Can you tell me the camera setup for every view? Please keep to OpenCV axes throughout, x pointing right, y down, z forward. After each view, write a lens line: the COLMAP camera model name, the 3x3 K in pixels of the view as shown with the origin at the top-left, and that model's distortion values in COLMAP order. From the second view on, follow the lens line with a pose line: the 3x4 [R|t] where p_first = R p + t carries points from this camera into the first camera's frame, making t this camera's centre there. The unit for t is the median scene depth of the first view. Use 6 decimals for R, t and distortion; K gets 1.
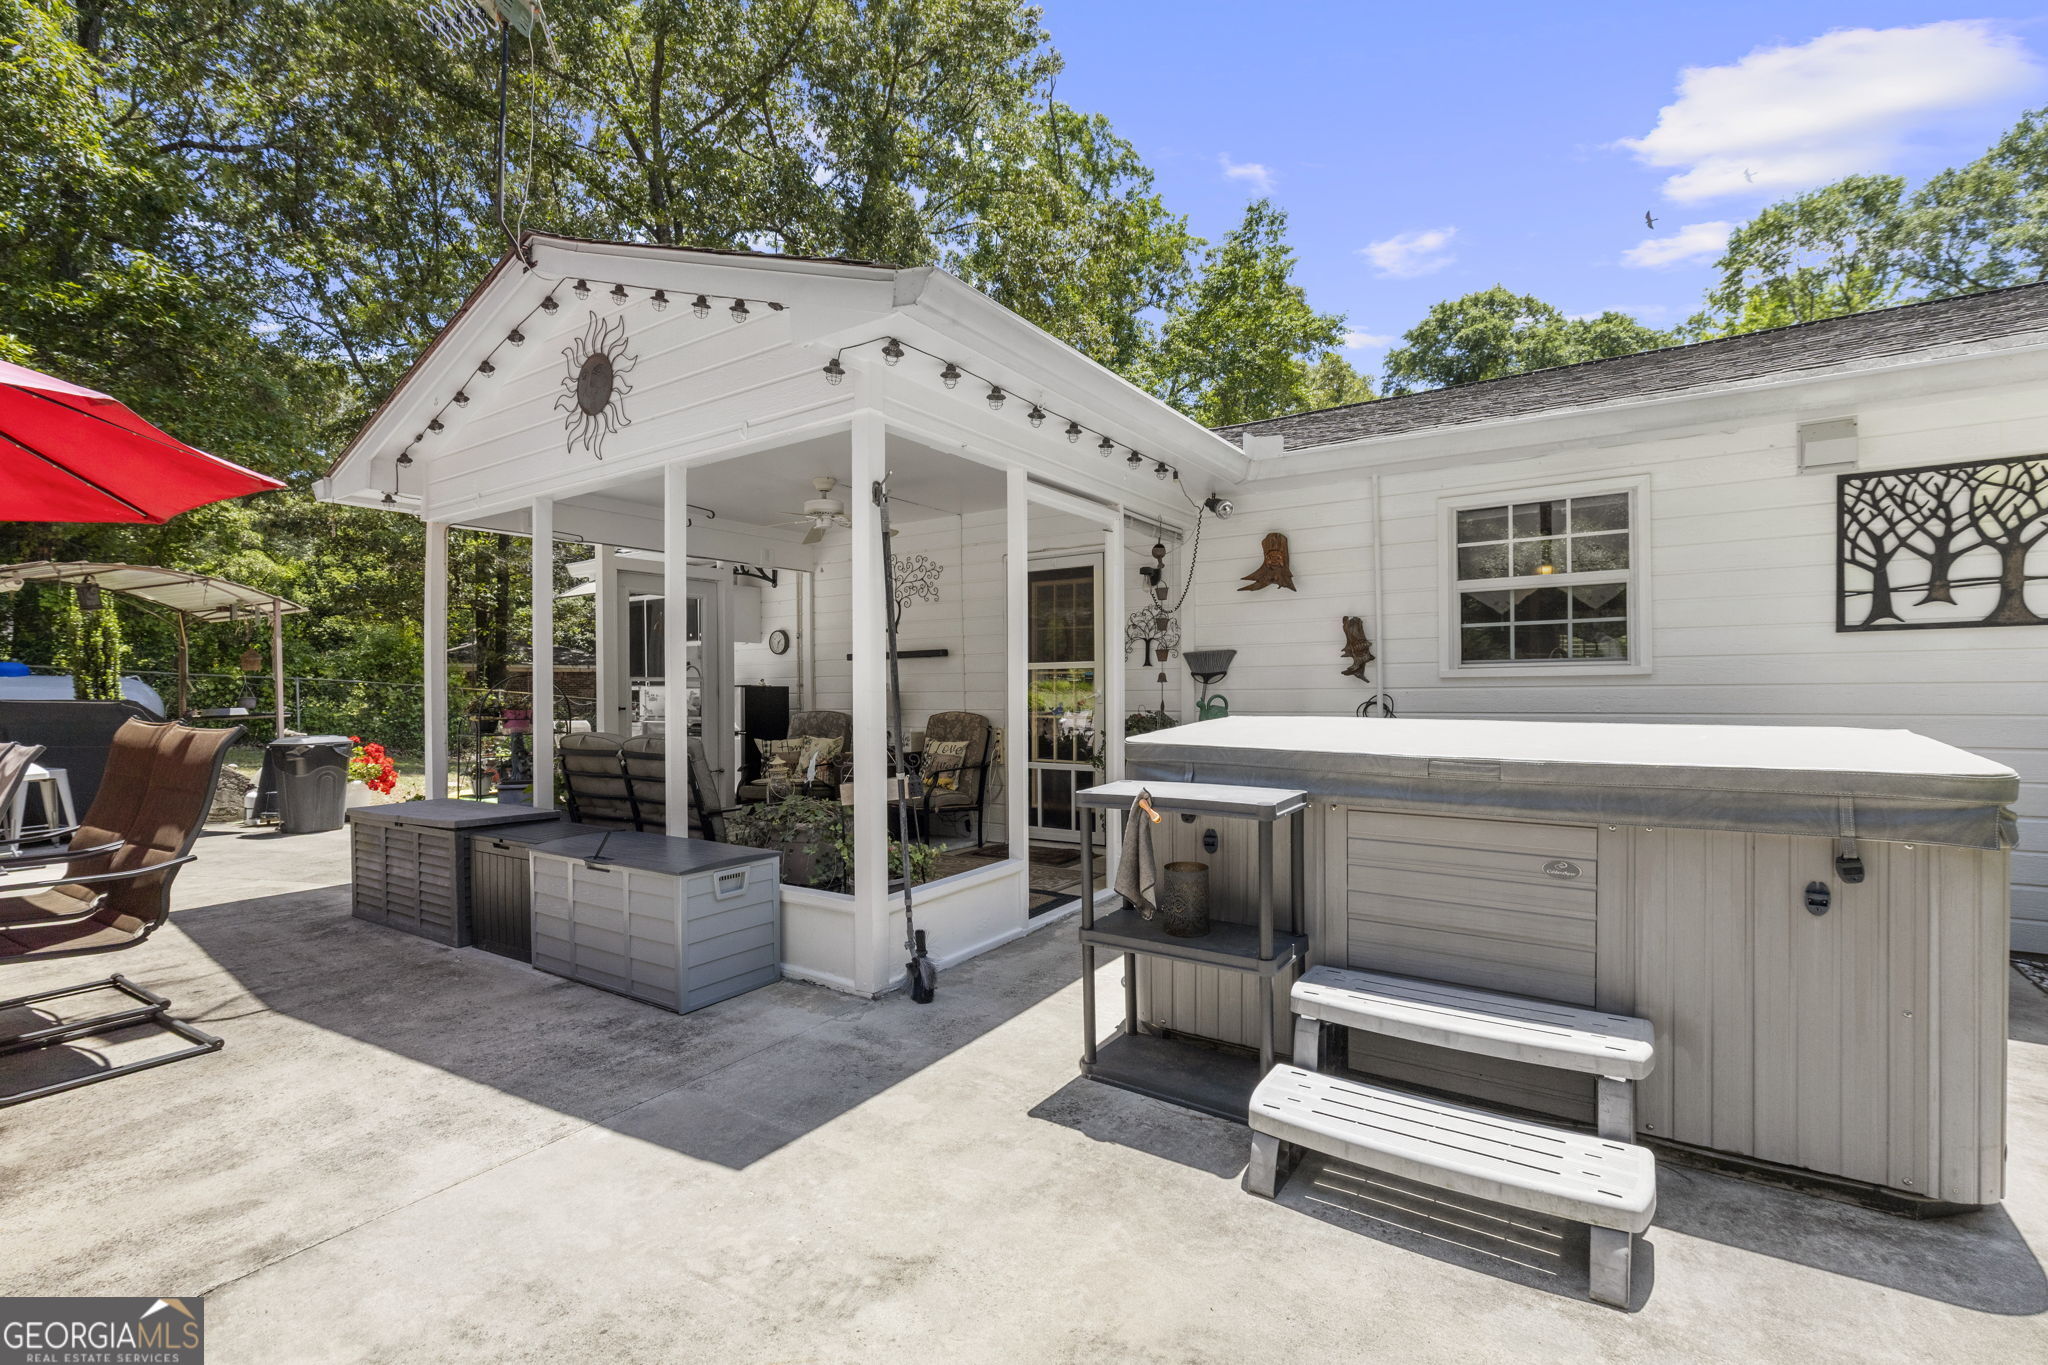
lens RADIAL K [[918.5, 0, 1018.9], [0, 918.5, 696.9], [0, 0, 1]] dist [-0.002947, 0.000204]
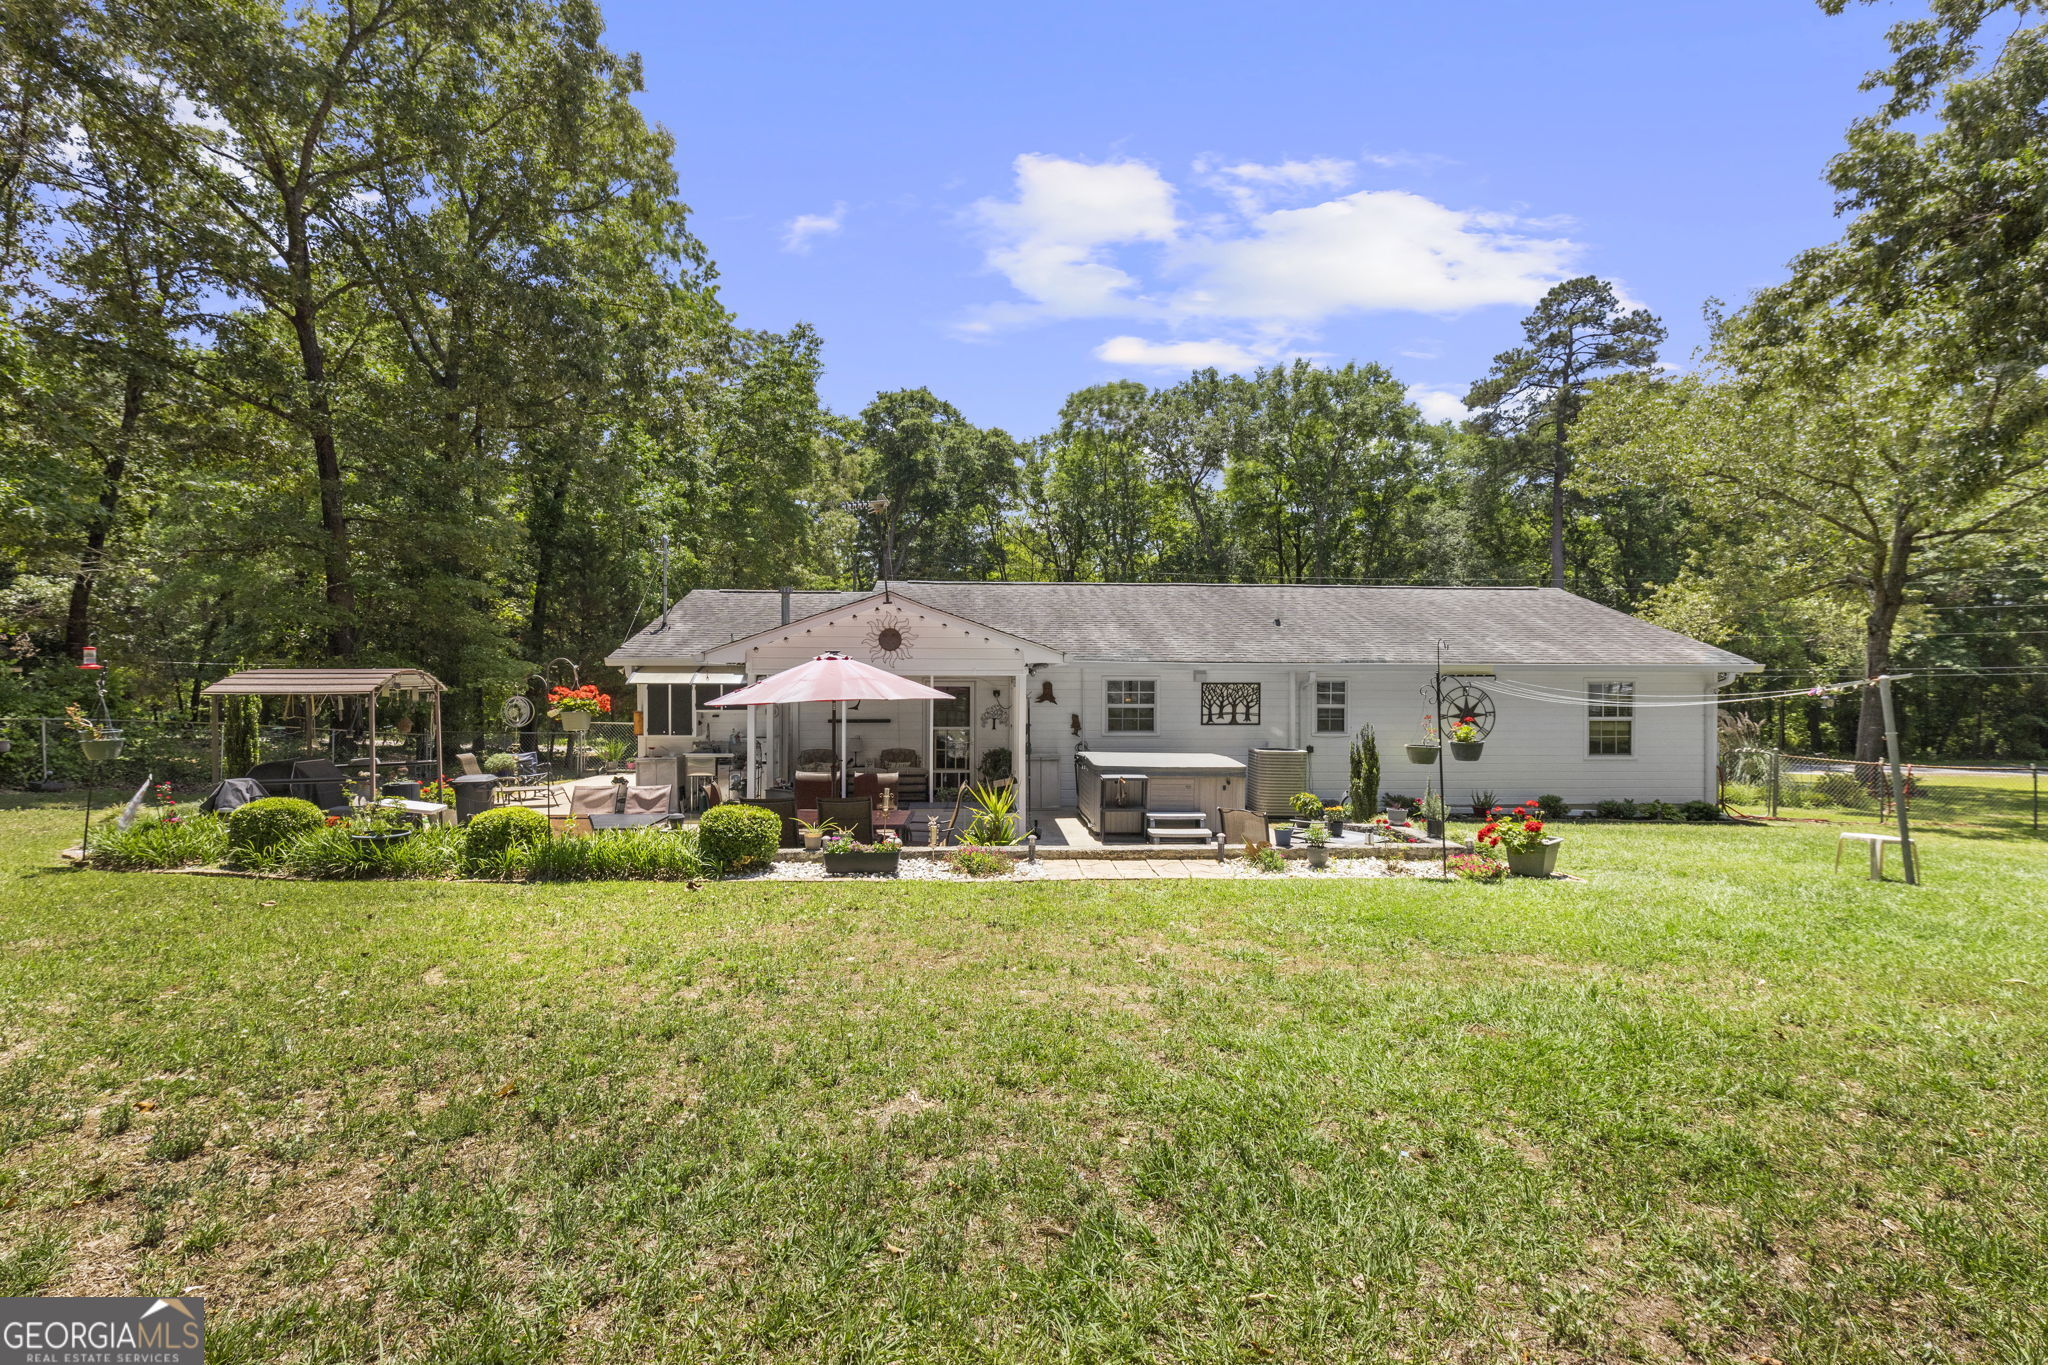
lens RADIAL K [[918.5, 0, 1018.9], [0, 918.5, 696.9], [0, 0, 1]] dist [-0.002947, 0.000204]
pose [[0.794537, 0.002872, 0.607208, -1.198420], [-0.009134, 0.999932, 0.007223, -0.127281], [-0.607146, -0.011286, 0.794510, -0.922226]]
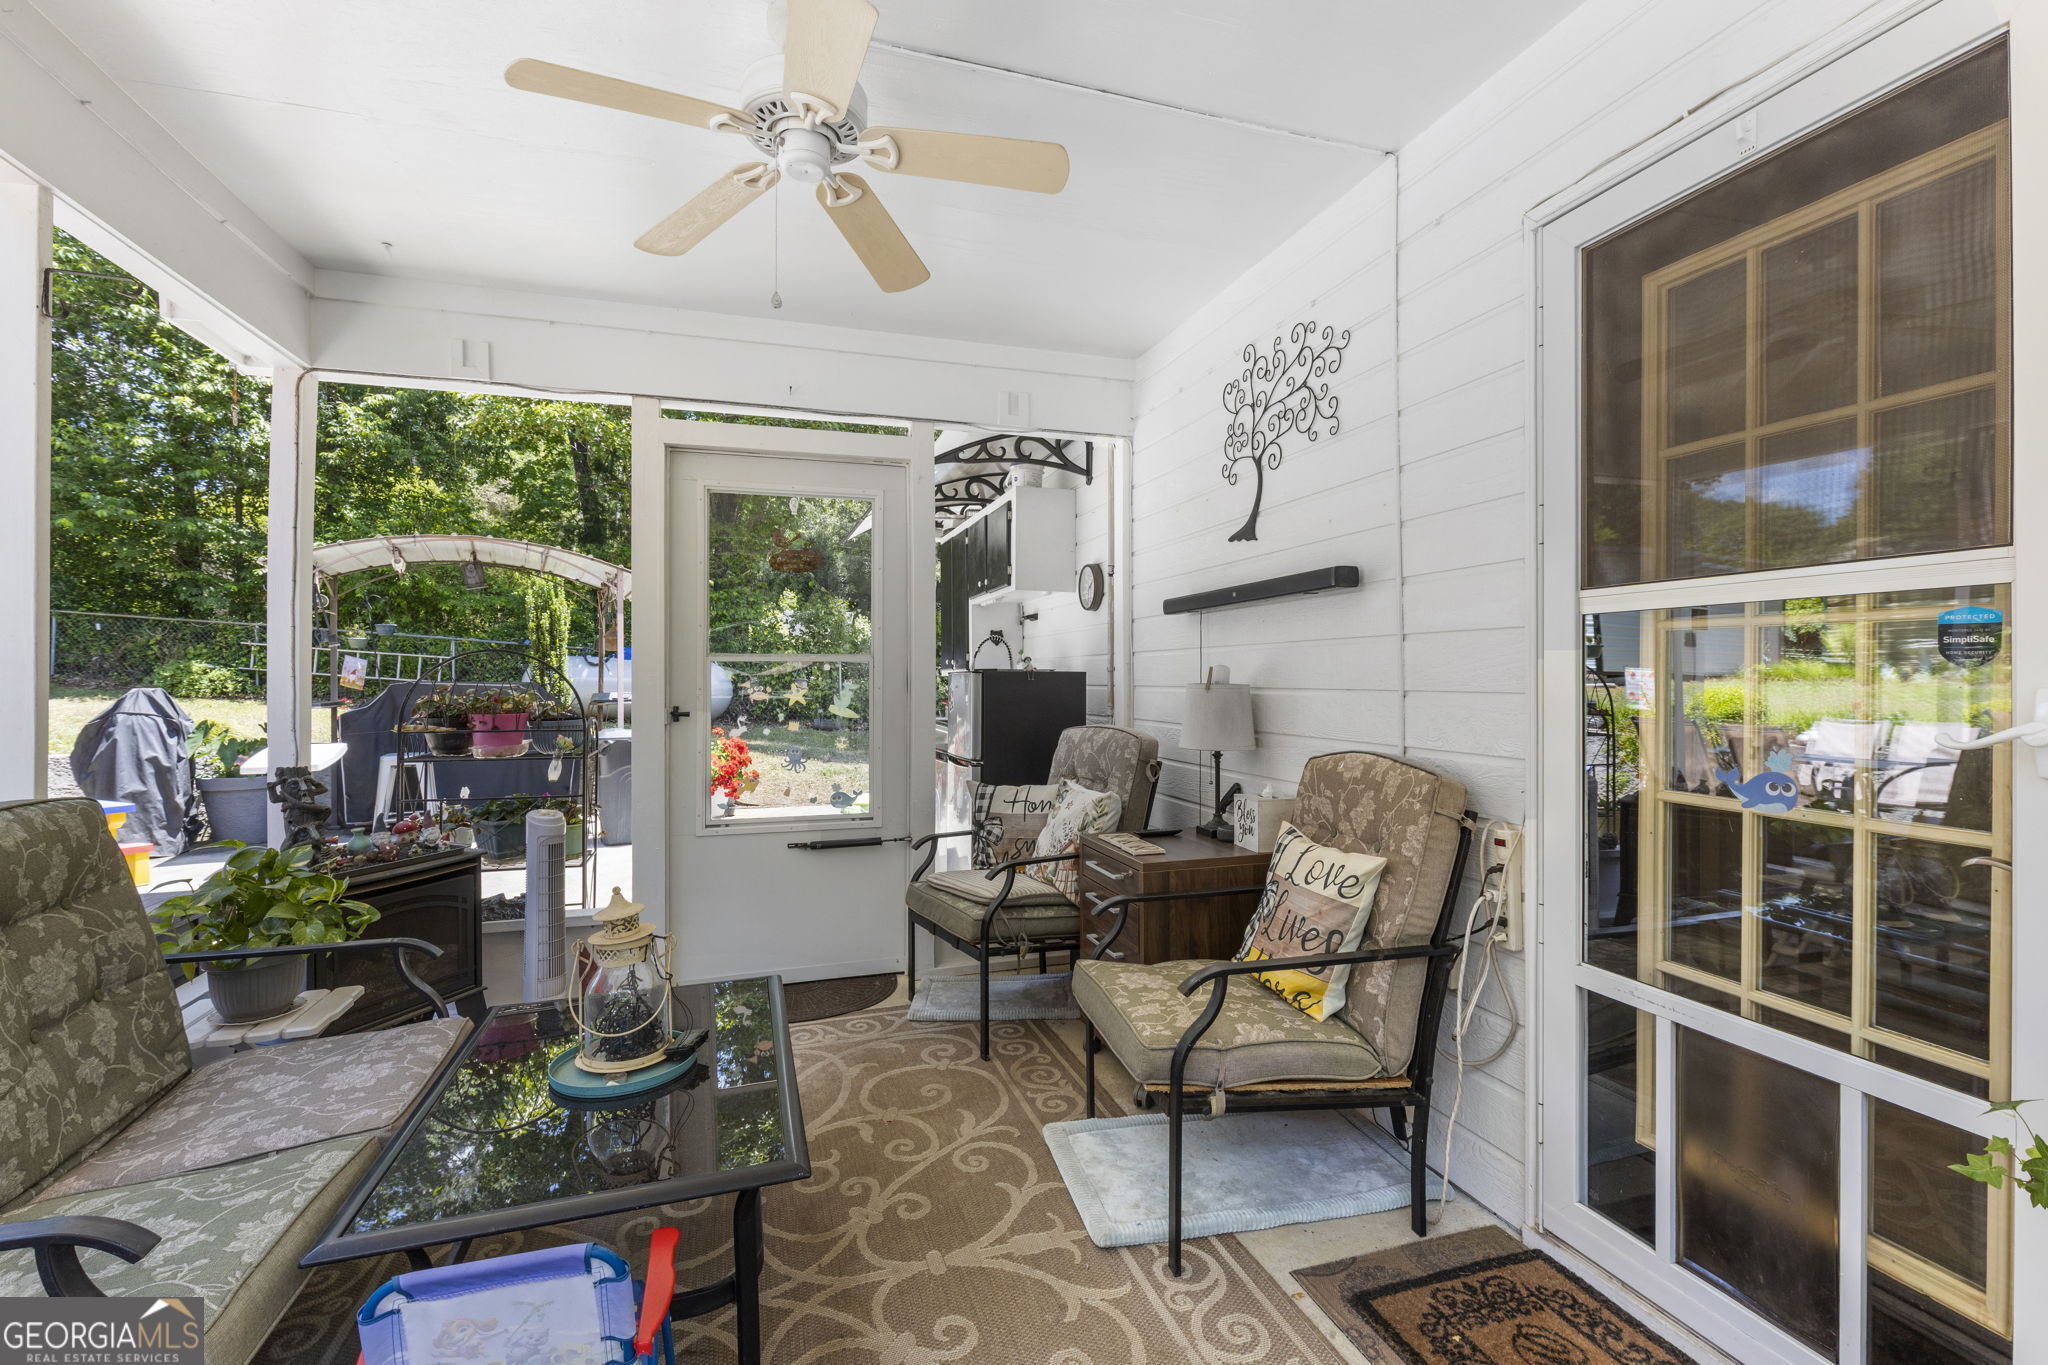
lens RADIAL K [[910.6, 0, 1025.8], [0, 910.6, 674.0], [0, 0, 1]] dist [-0.001338, -0.000208]
pose [[0.781187, 0.005275, -0.624275, 0.039127], [-0.007698, 0.999970, -0.001183, -0.011000], [0.624250, 0.005730, 0.781204, 0.690908]]
